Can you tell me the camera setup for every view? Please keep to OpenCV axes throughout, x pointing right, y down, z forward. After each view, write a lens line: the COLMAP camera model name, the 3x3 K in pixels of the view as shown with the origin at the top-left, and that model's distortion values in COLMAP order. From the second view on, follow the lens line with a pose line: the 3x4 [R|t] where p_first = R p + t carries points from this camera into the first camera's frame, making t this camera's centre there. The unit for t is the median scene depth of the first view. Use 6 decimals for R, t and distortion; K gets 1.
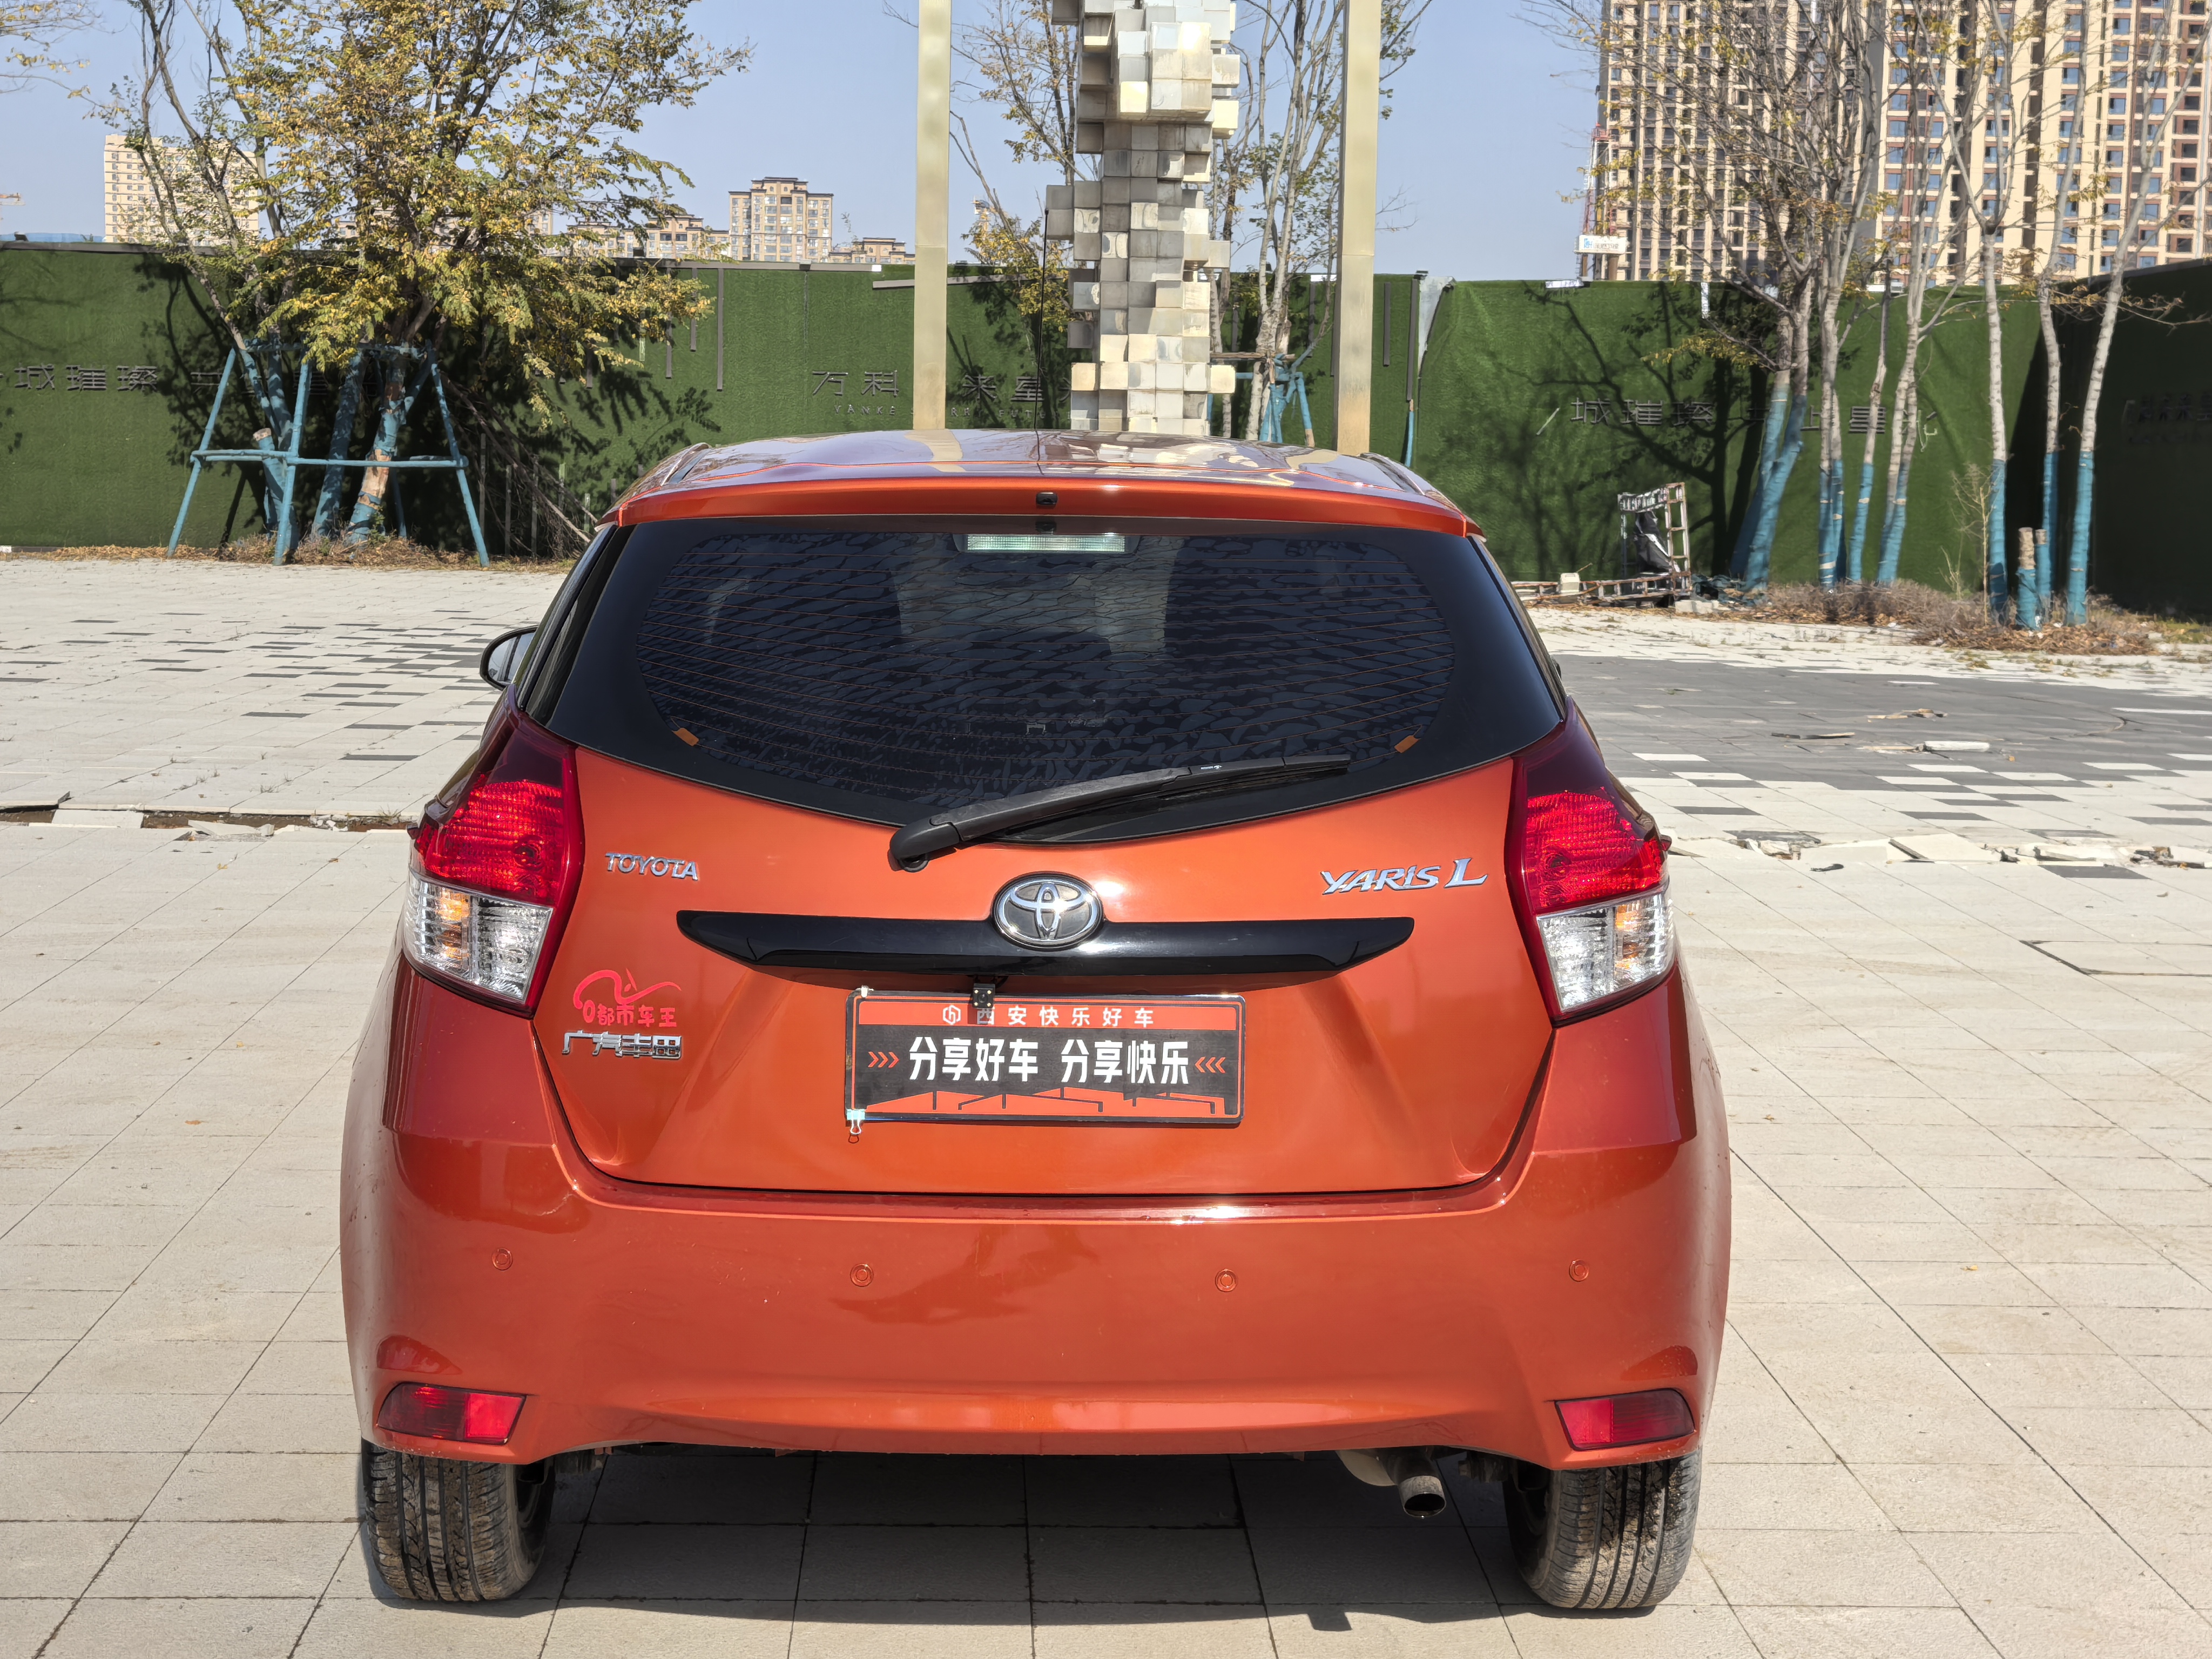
lens RADIAL K [[3470.4, 0, 1096.3], [0, 3470.4, 833.1], [0, 0, 1]] dist [0.010755, 0.000000]
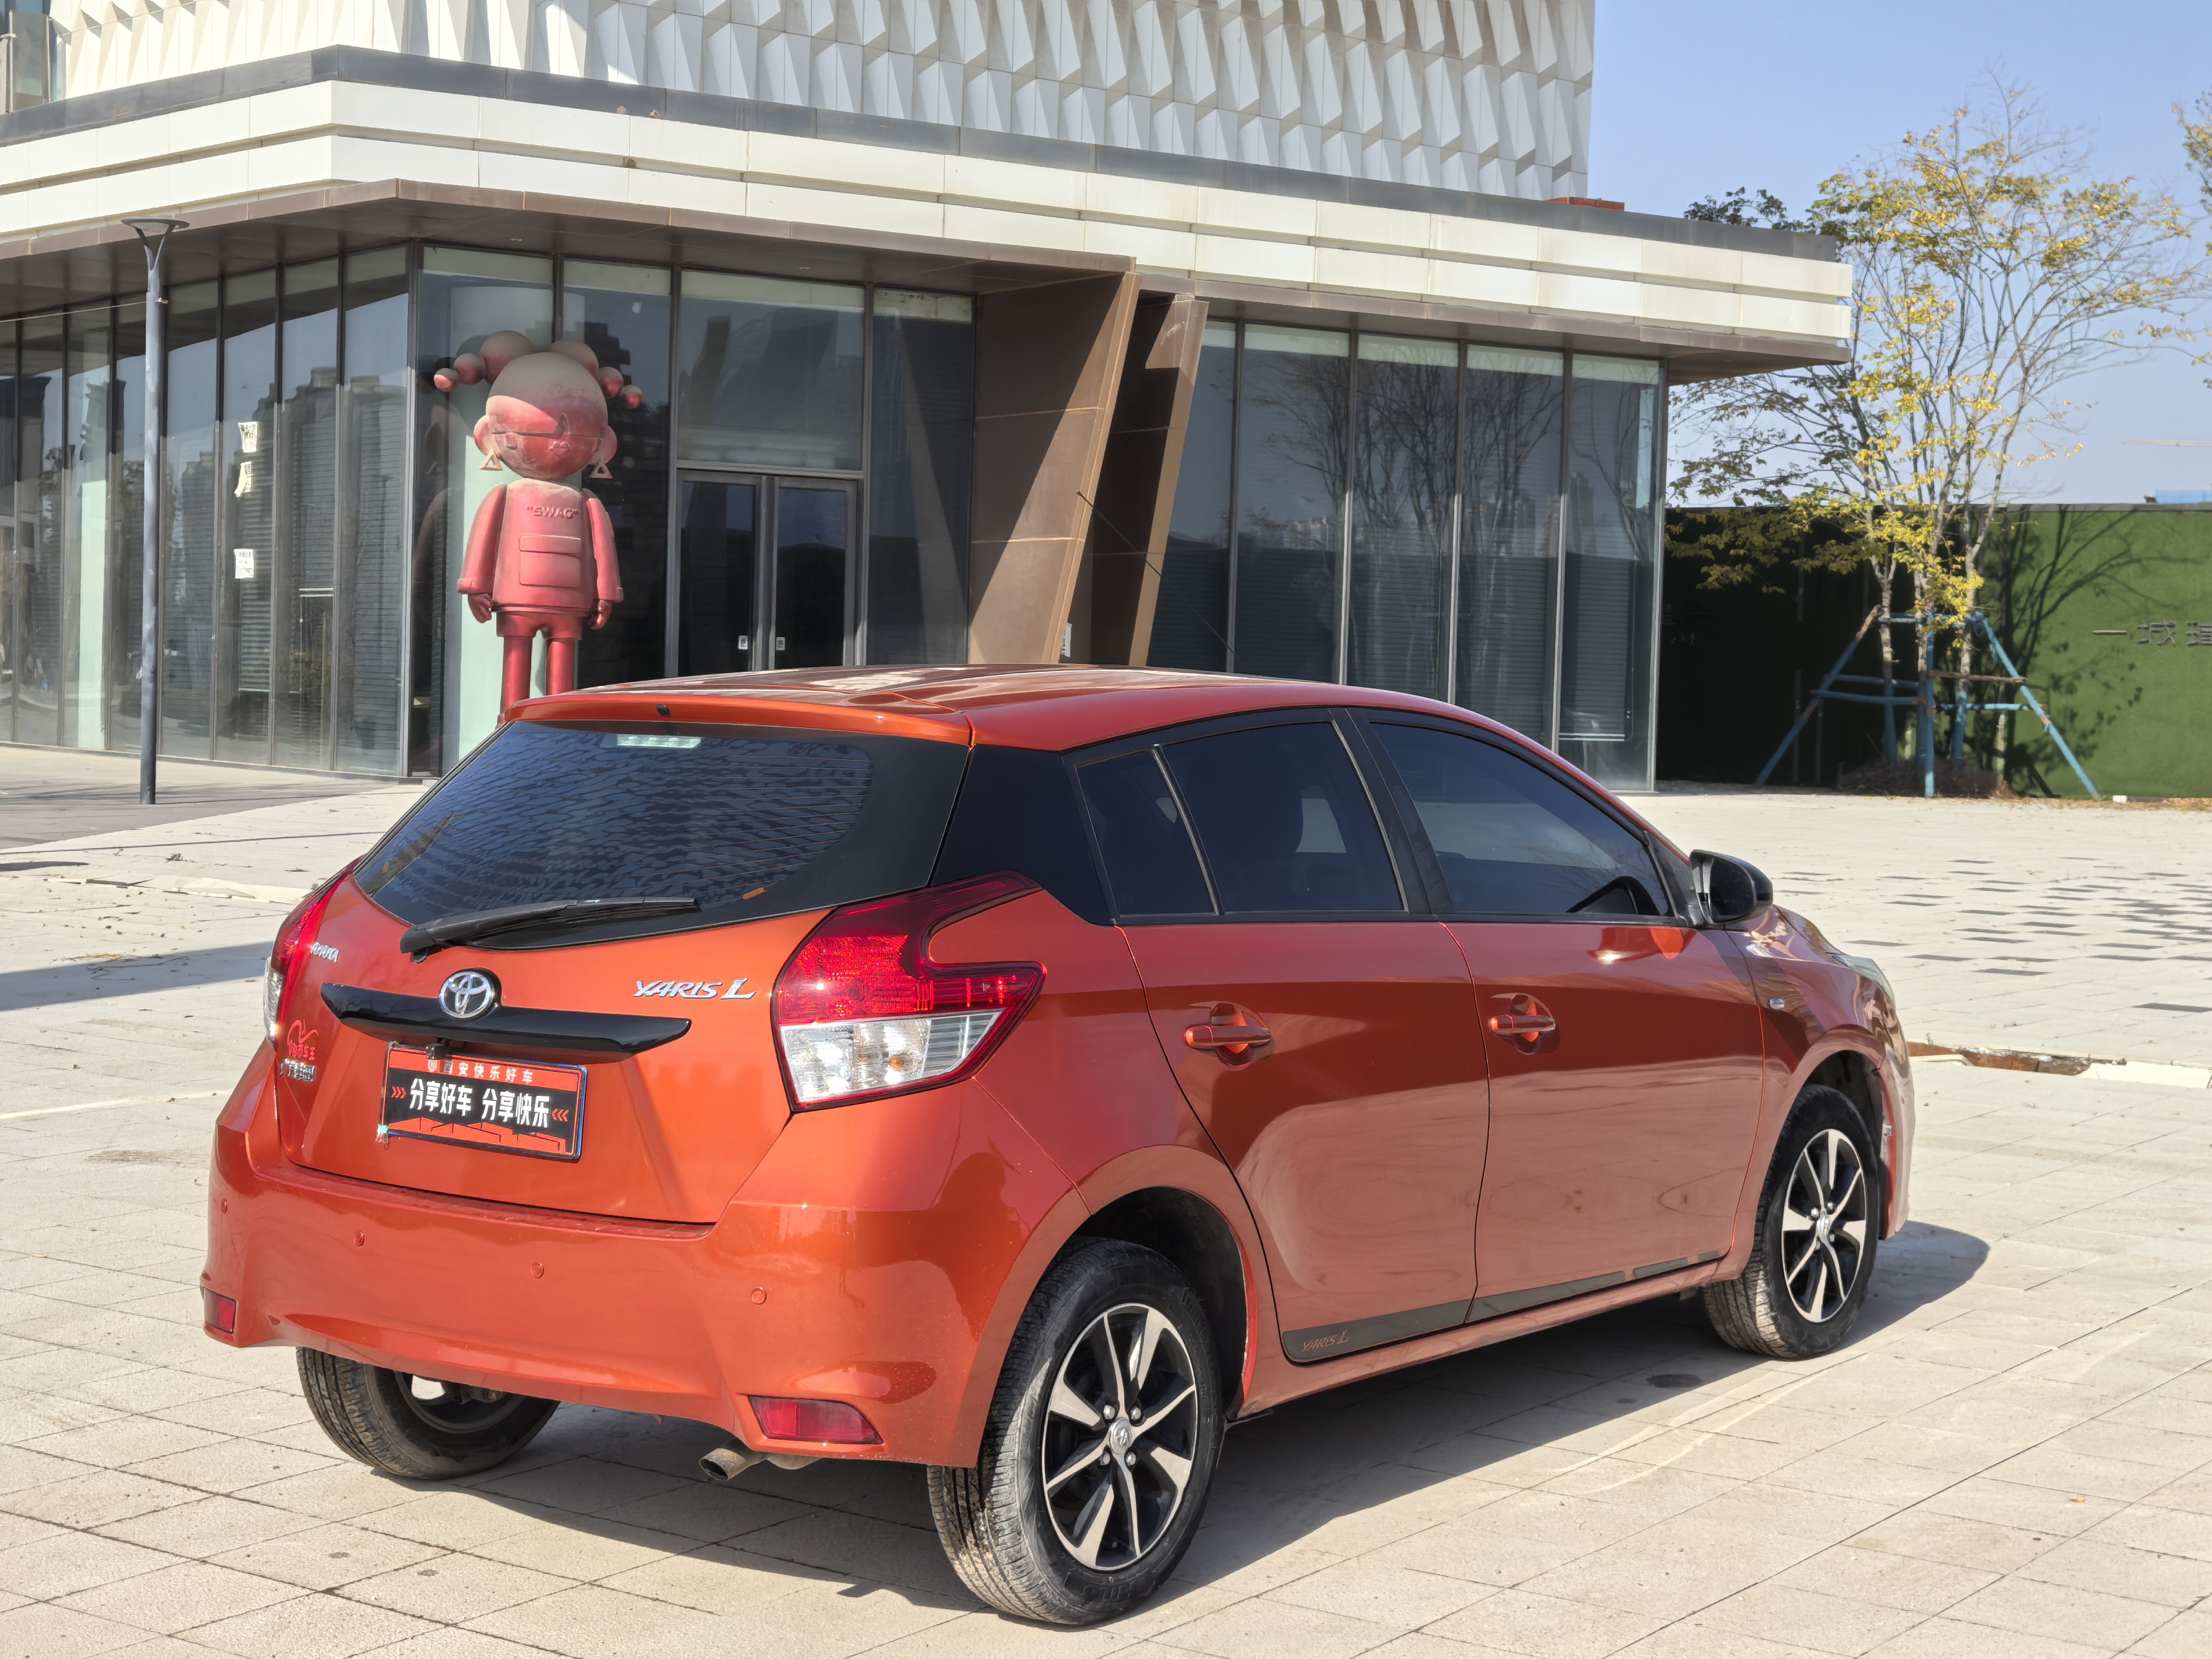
lens RADIAL K [[3470.4, 0, 1125.2], [0, 3470.4, 836.6], [0, 0, 1]] dist [0.010755, 0.000000]
pose [[0.793083, 0.032293, -0.608256, 0.097618], [-0.076280, 0.995998, -0.046580, 0.000341], [0.604318, 0.083340, 0.792373, 0.003104]]
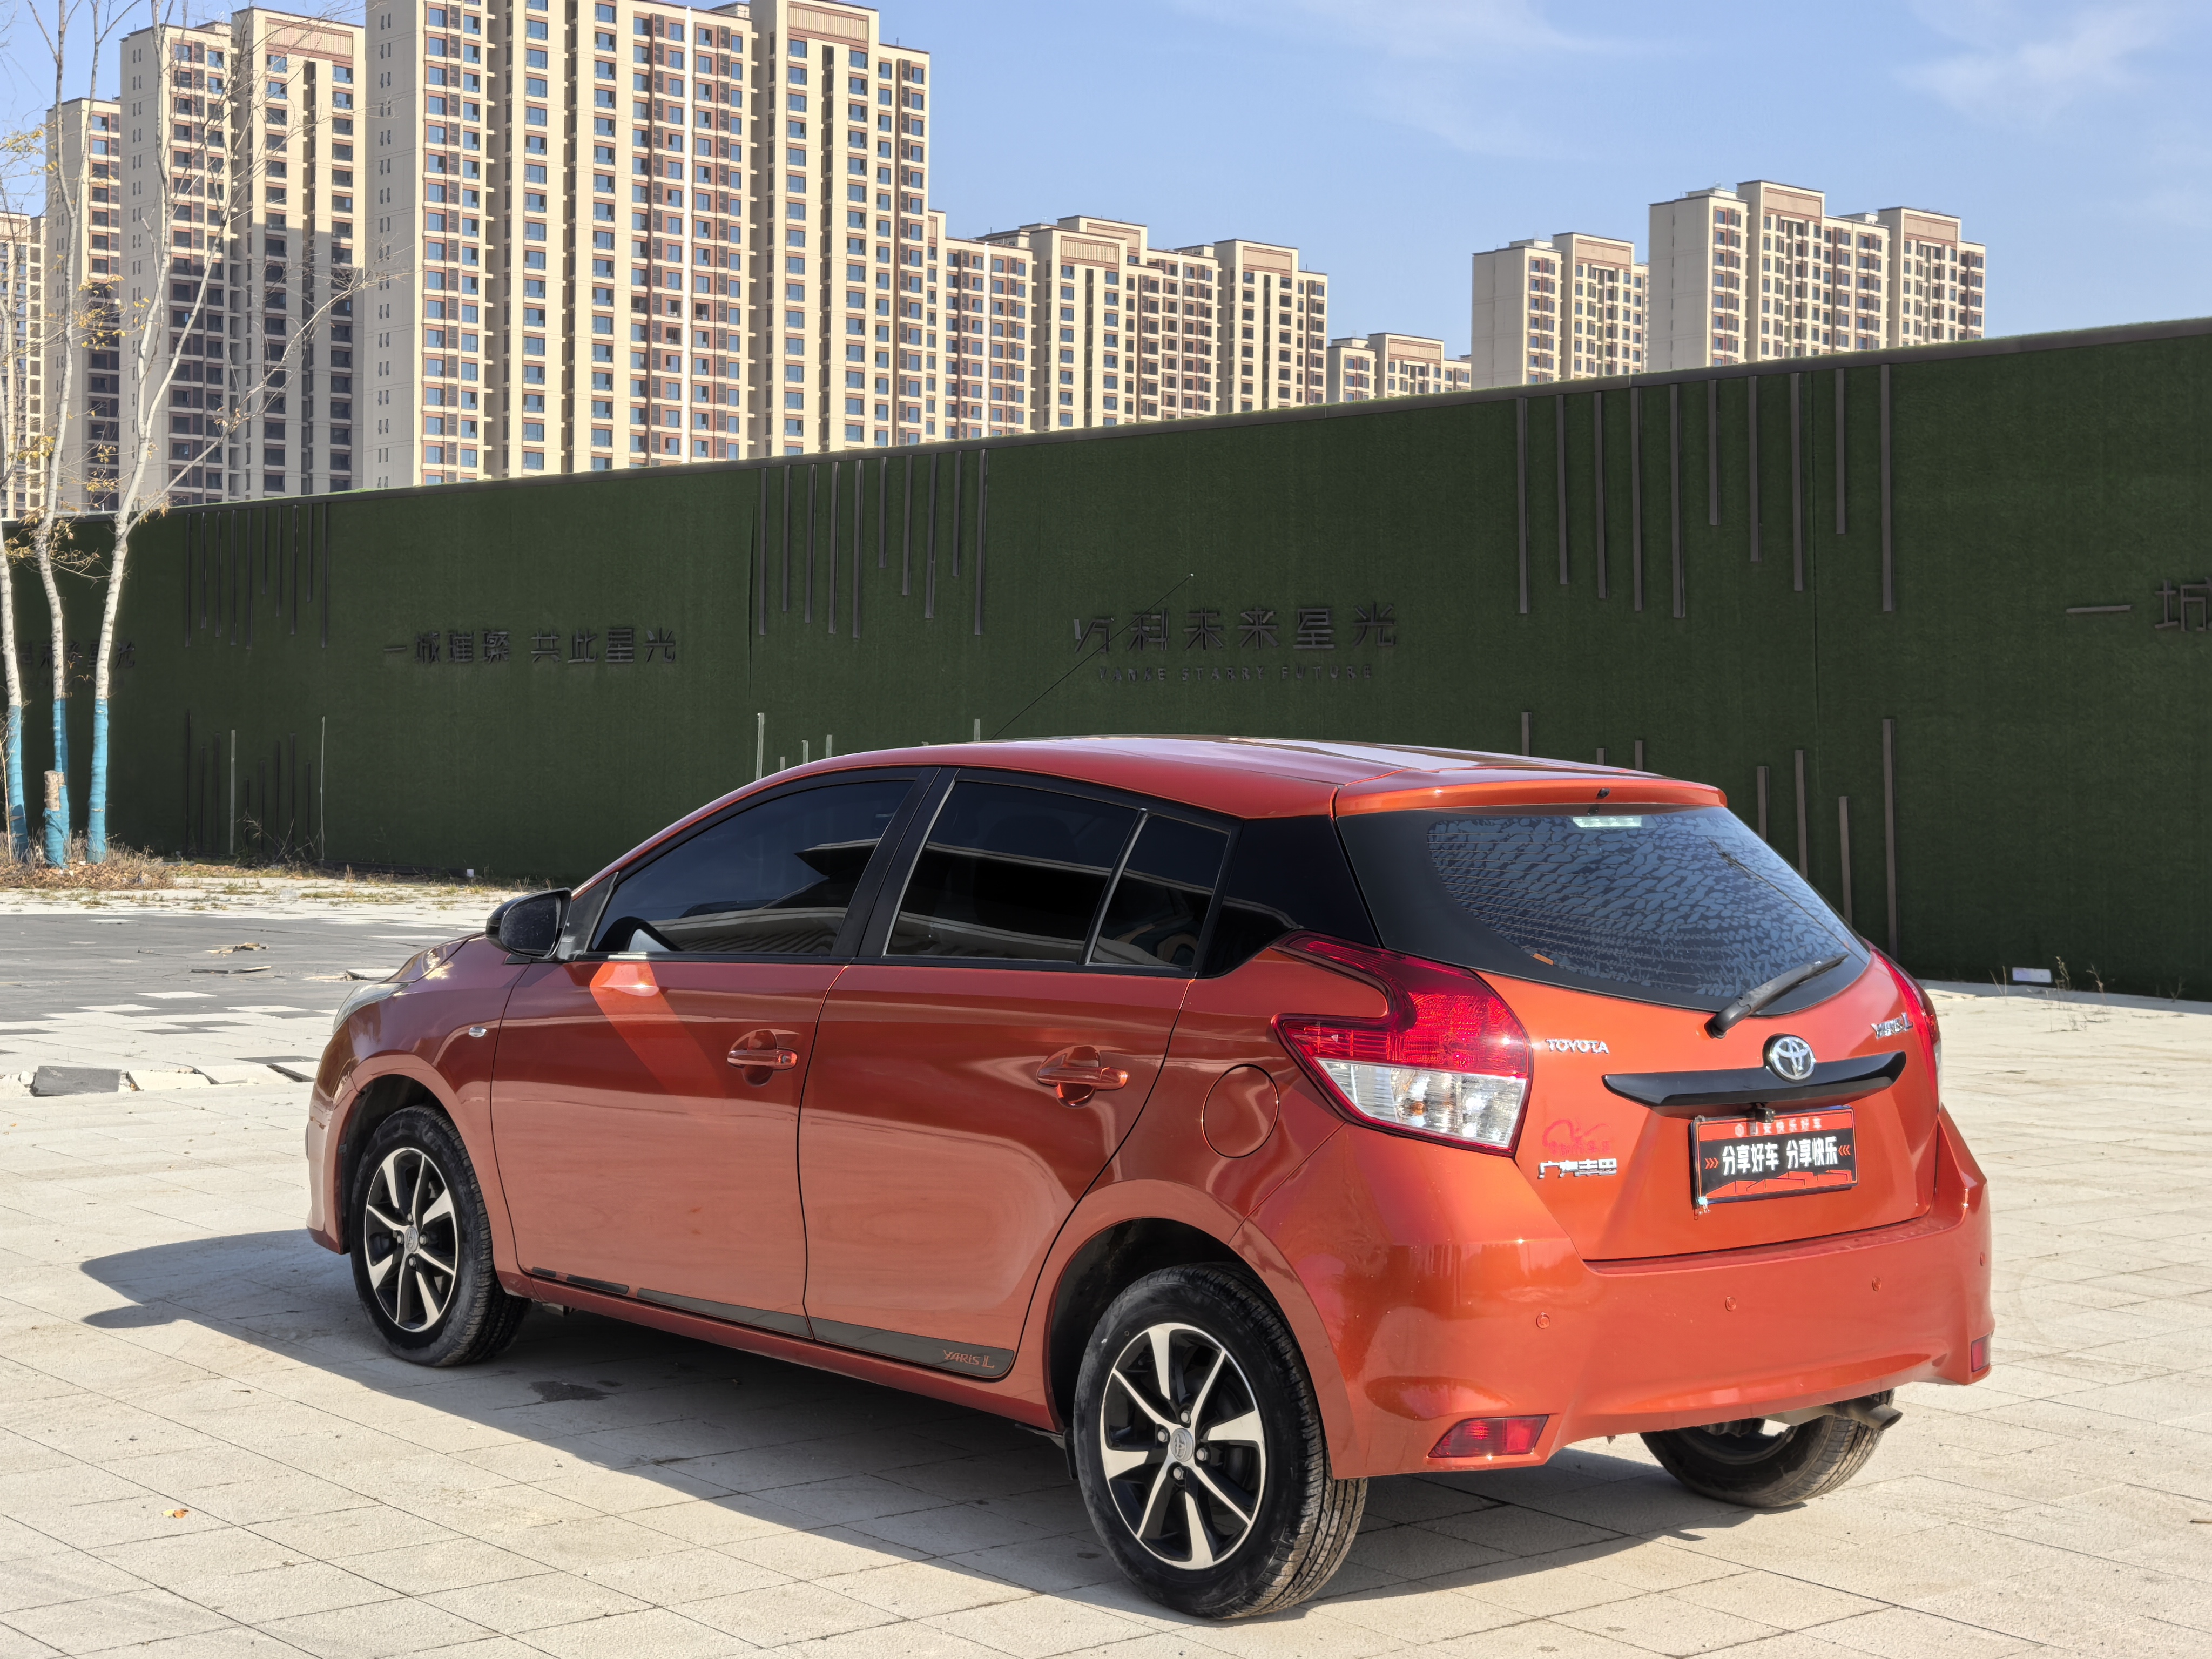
lens RADIAL K [[3447.9, 0, 1106.3], [0, 3447.9, 815.2], [0, 0, 1]] dist [0.030332, 0.000000]
pose [[0.770421, -0.015568, 0.637345, -0.114434], [0.061246, 0.996885, -0.049684, -0.002609], [-0.634586, 0.077312, 0.768975, -0.000793]]
